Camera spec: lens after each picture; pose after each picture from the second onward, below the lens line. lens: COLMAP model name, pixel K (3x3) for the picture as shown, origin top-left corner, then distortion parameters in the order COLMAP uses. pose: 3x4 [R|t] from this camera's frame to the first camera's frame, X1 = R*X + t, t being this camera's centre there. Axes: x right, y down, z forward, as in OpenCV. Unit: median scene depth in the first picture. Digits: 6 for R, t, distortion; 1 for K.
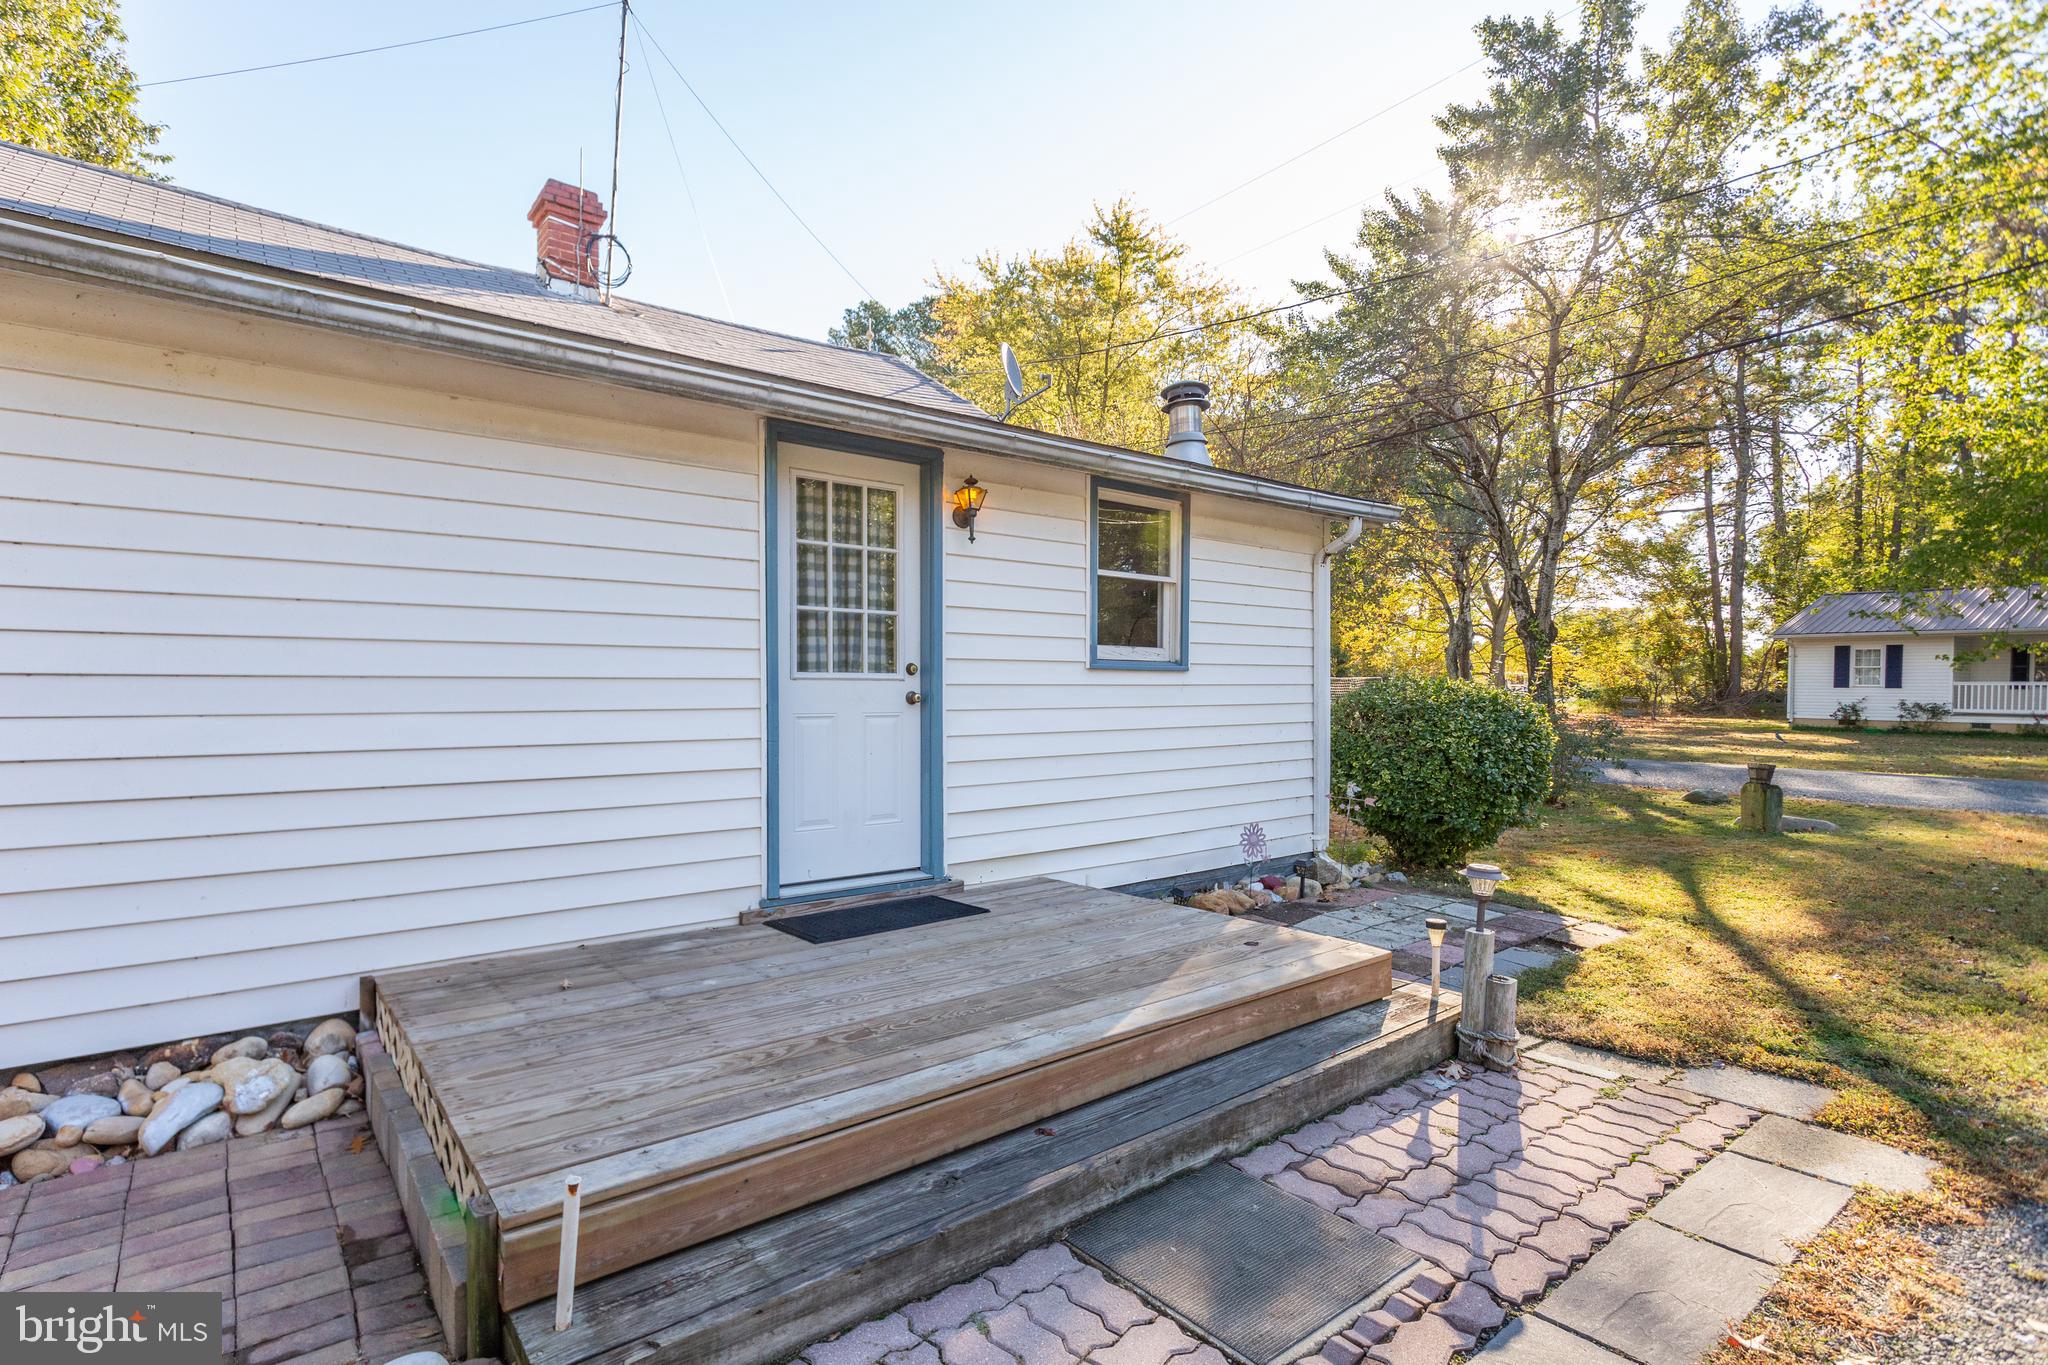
lens RADIAL K [[941.8, 0, 1025.8], [0, 941.8, 713.6], [0, 0, 1]] dist [0.002474, 0.001225]
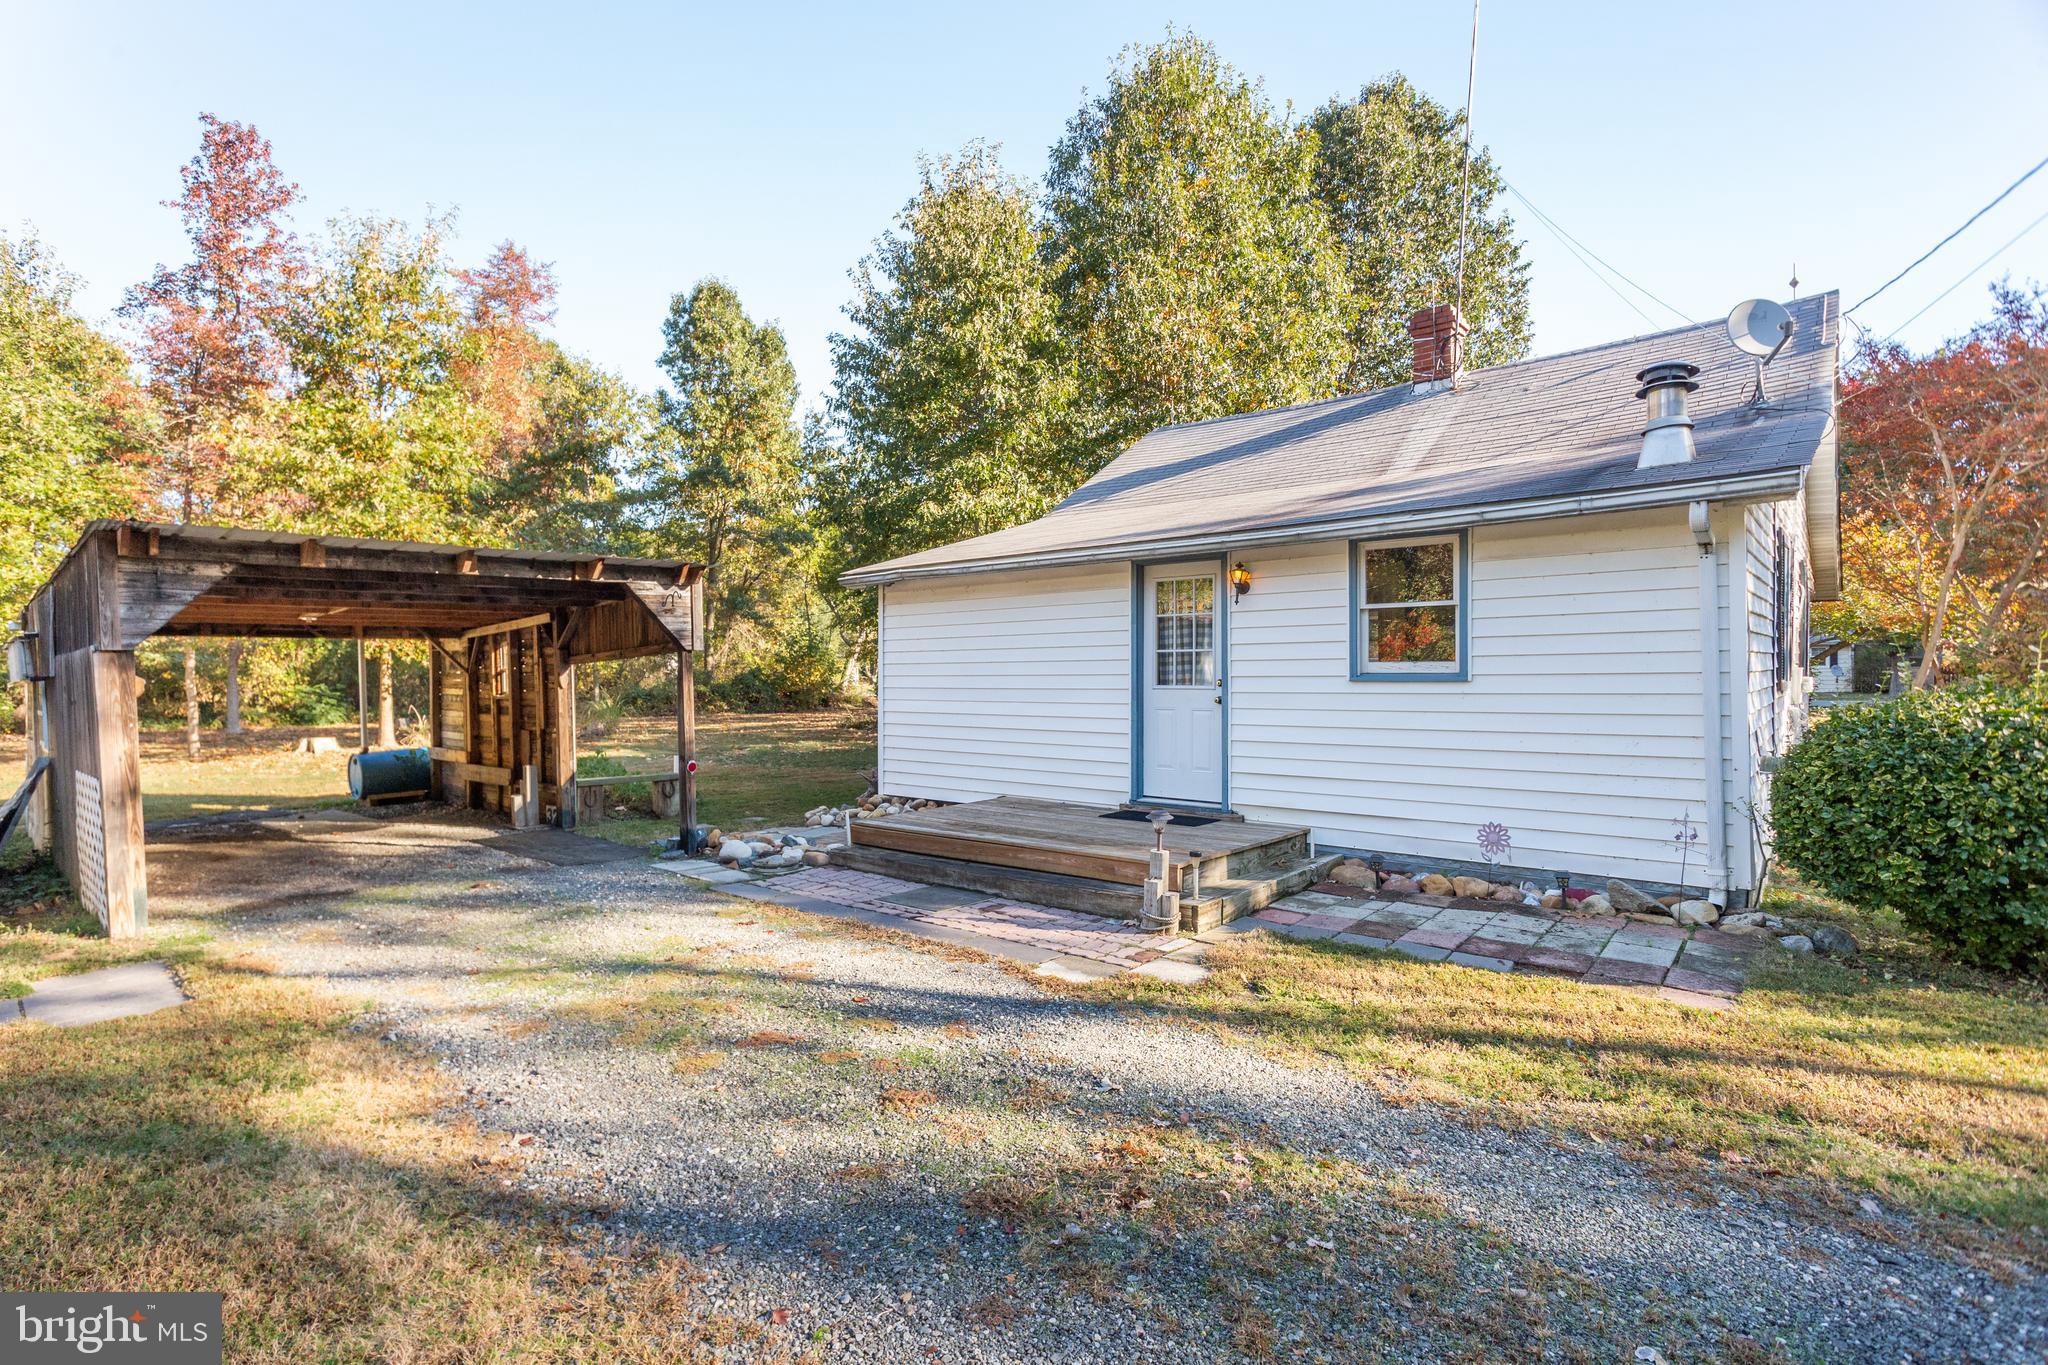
lens RADIAL K [[1000.1, 0, 1024.0], [0, 1000.1, 682.5], [0, 0, 1]] dist [0.015334, 0.000083]
pose [[0.222113, 0.004365, -0.975011, 1.517858], [-0.022379, 0.999749, -0.000622, -0.038693], [0.974764, 0.021958, 0.222155, 0.271987]]
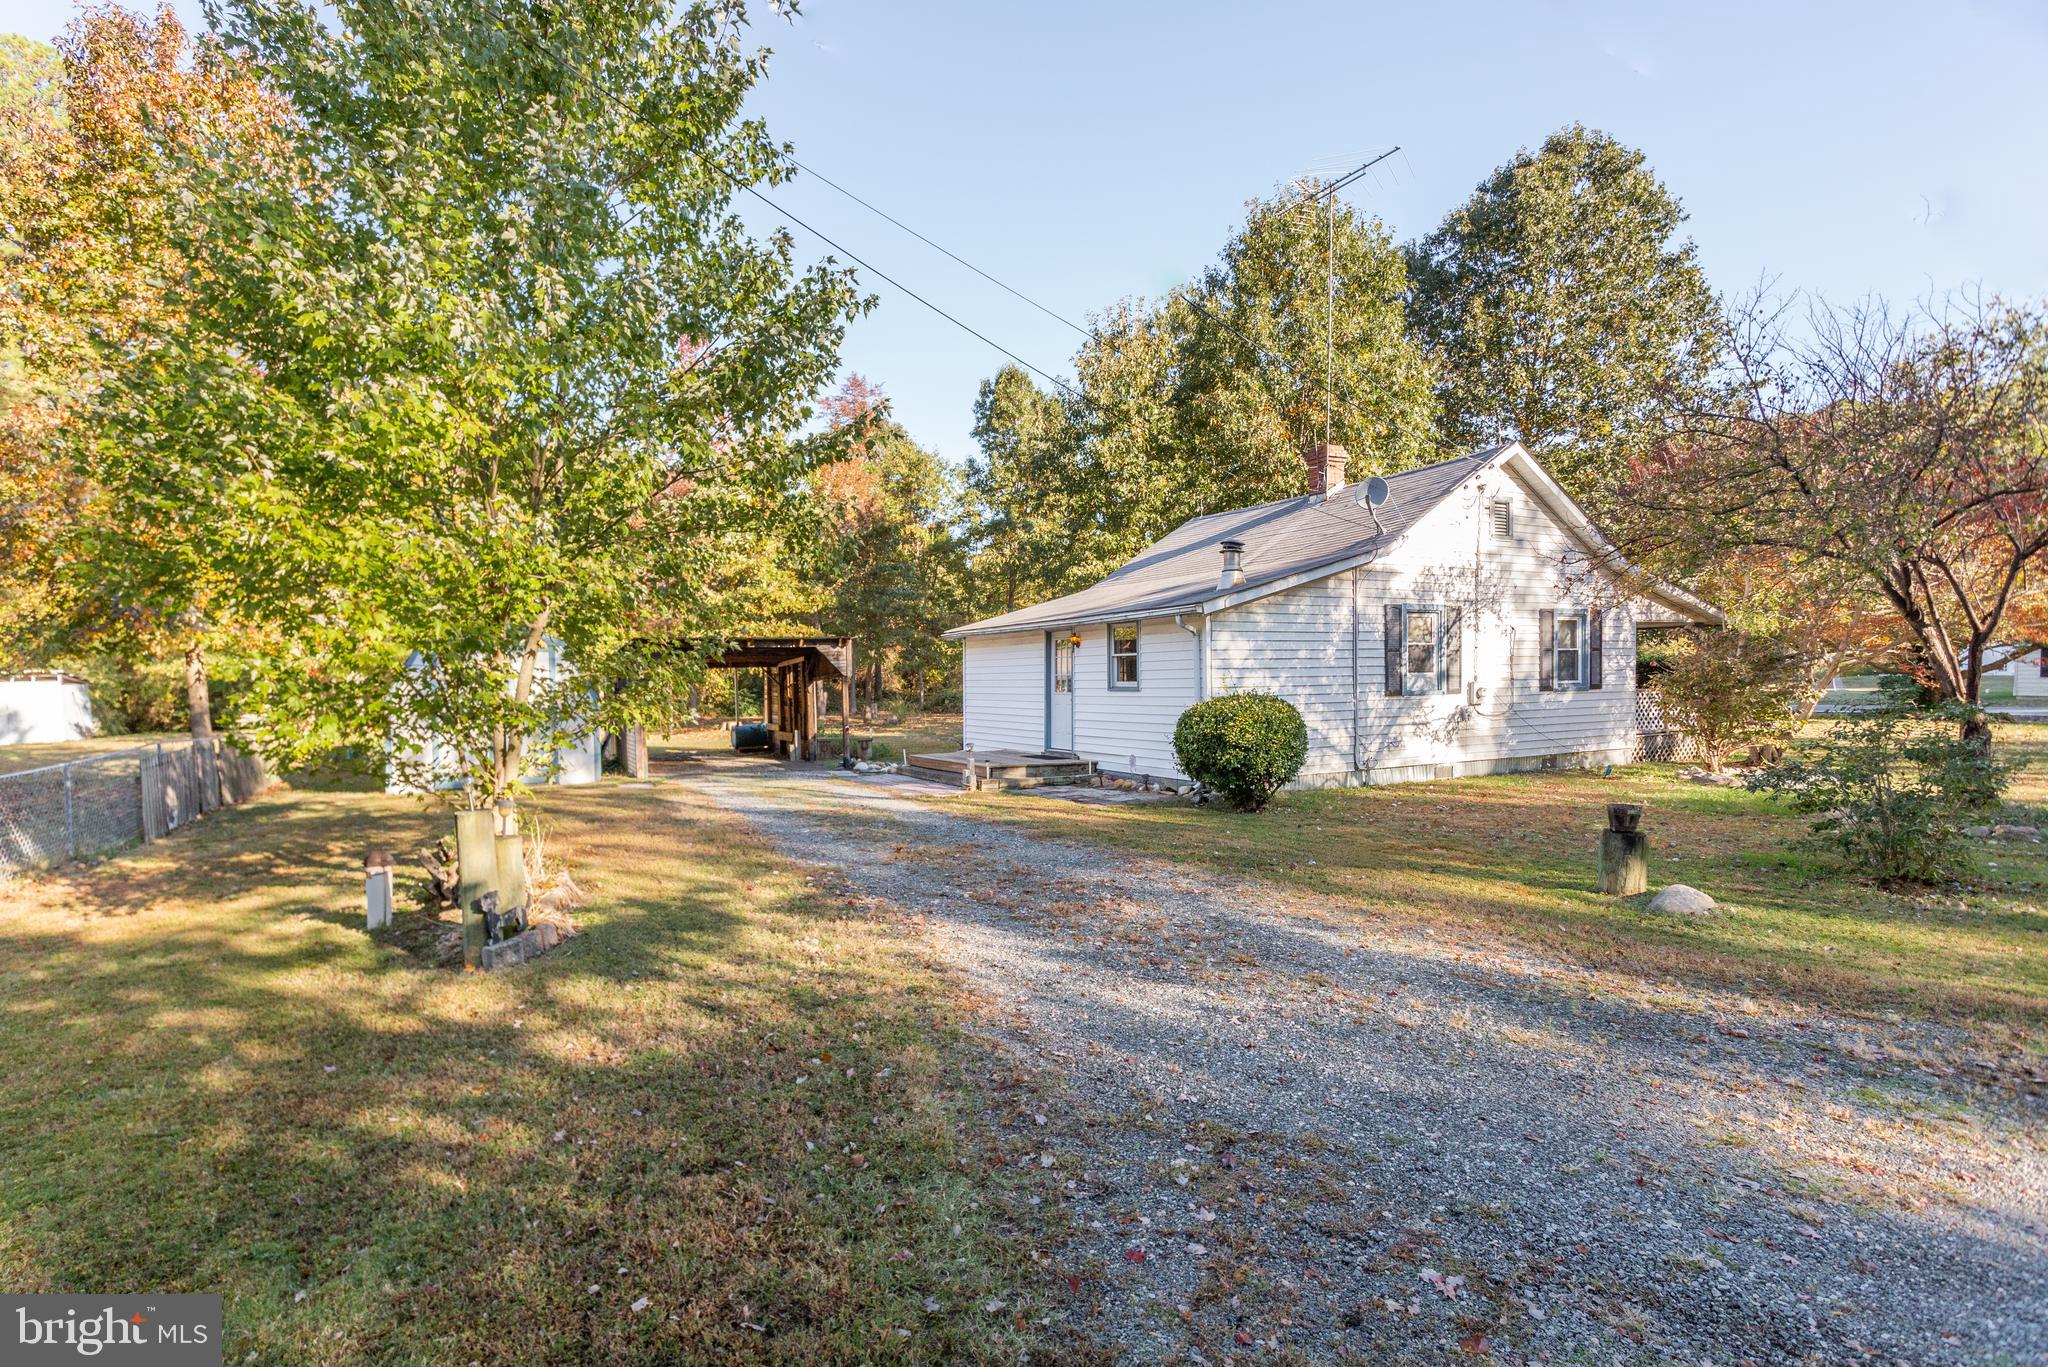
lens RADIAL K [[1000.1, 0, 1024.0], [0, 1000.1, 683.5], [0, 0, 1]] dist [0.015334, 0.000083]
pose [[-0.132474, 0.001955, -0.991185, 3.437129], [-0.021821, 0.999750, 0.004888, -0.088785], [0.990946, 0.022277, -0.132398, 1.300652]]
